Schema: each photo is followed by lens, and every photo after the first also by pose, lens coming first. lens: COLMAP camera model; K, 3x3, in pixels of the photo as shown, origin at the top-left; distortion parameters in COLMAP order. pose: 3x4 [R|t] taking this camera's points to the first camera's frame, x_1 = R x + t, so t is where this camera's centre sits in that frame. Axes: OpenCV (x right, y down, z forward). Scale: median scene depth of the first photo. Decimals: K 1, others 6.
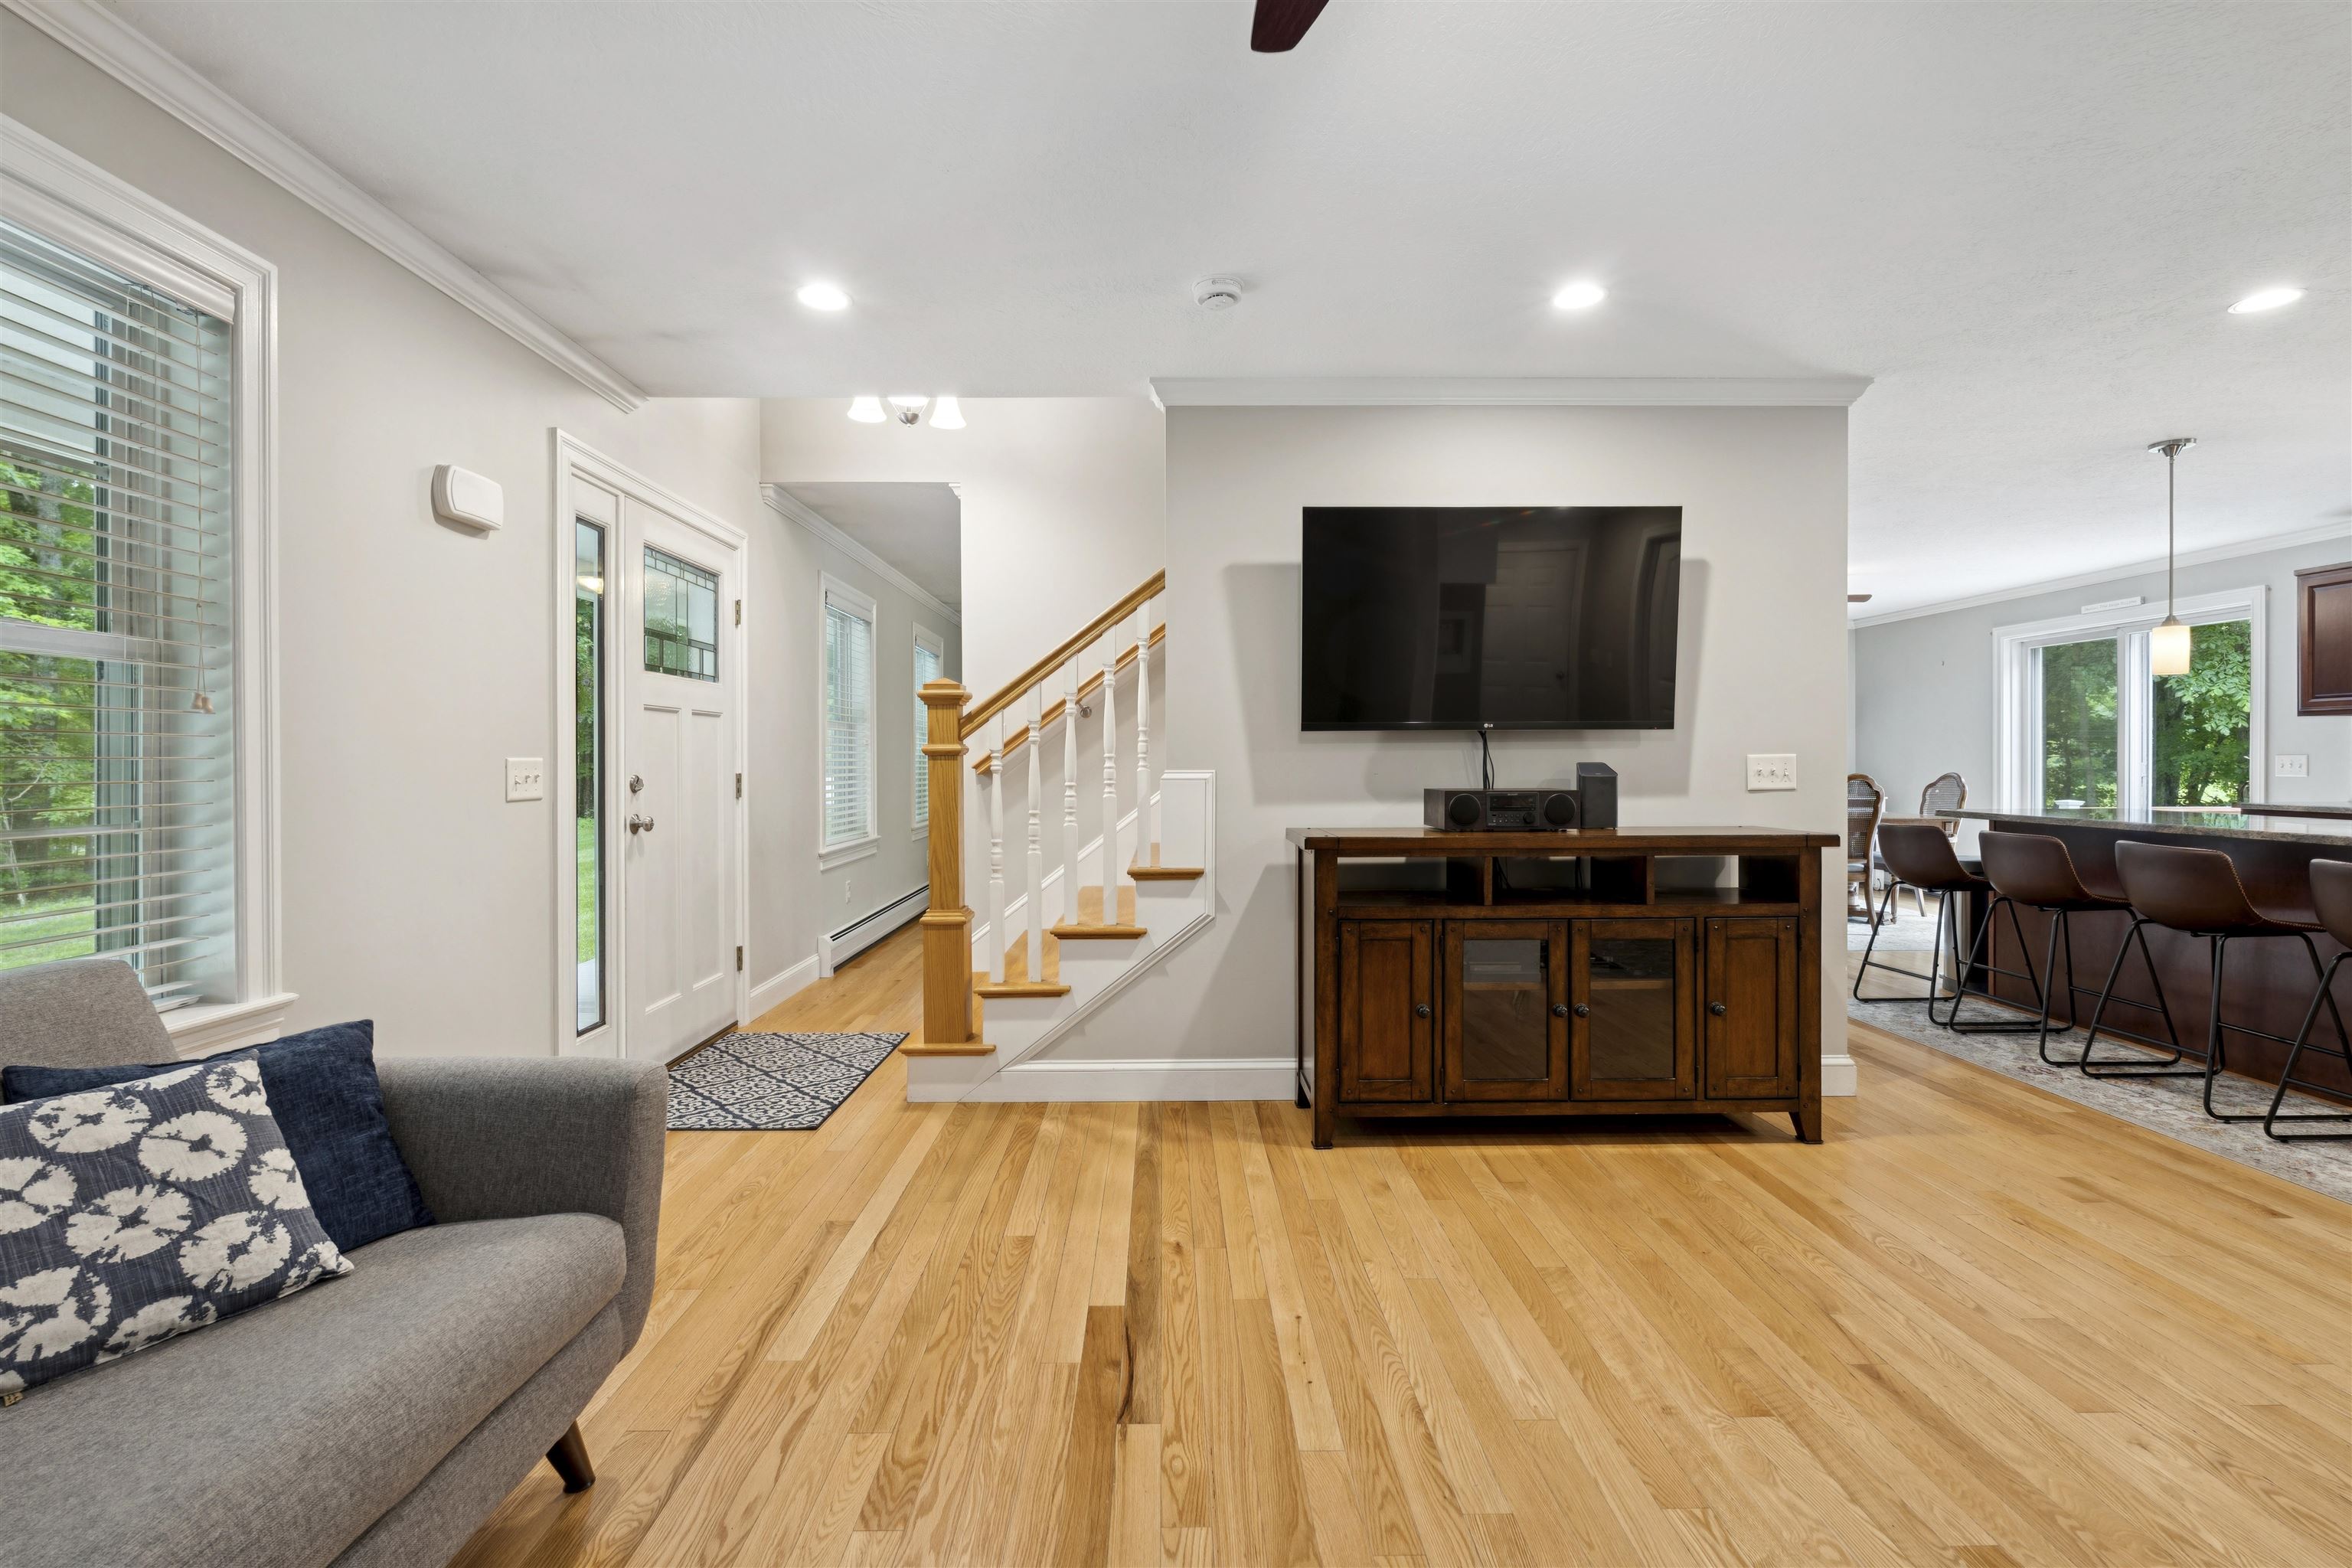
lens RADIAL K [[1029.1, 0, 1177.3], [0, 1029.1, 775.7], [0, 0, 1]] dist [-0.002307, -0.000350]
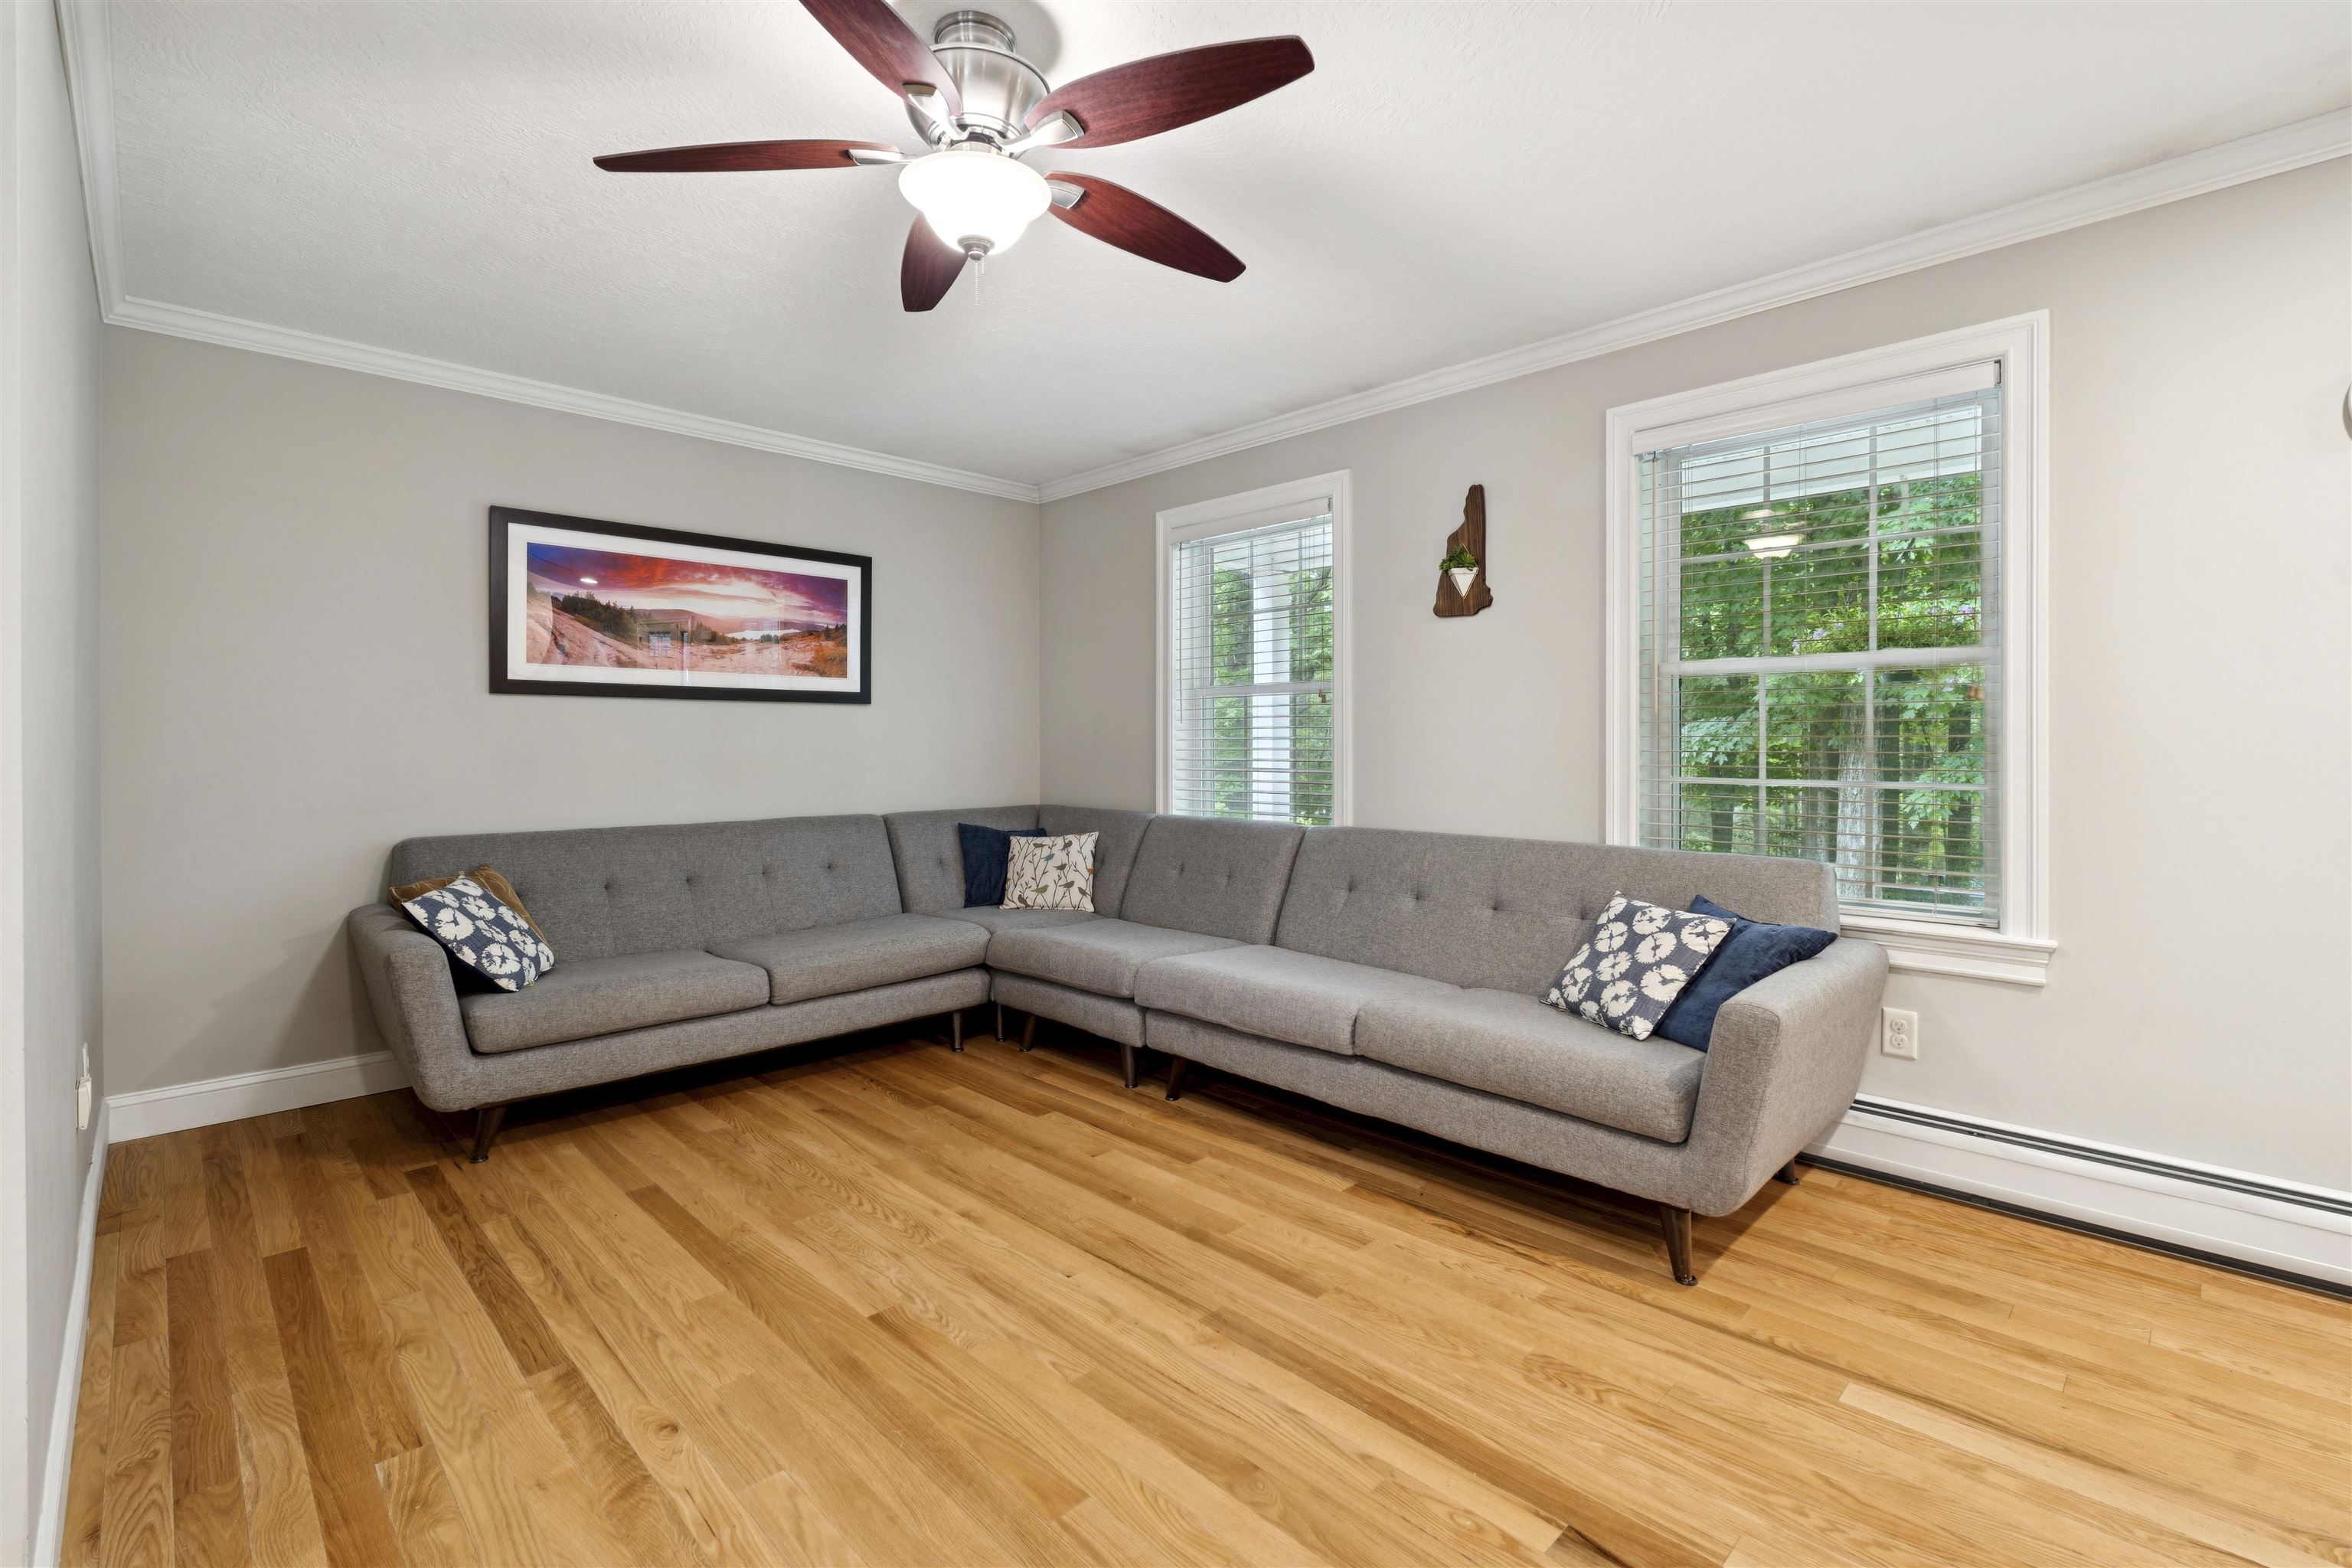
lens RADIAL K [[1034.7, 0, 1174.5], [0, 1034.7, 747.4], [0, 0, 1]] dist [-0.002327, -0.000208]
pose [[-0.722831, 0.006171, -0.690998, 0.643224], [-0.006117, 0.999864, 0.015328, -0.015421], [0.690998, 0.015306, -0.722694, 1.172375]]
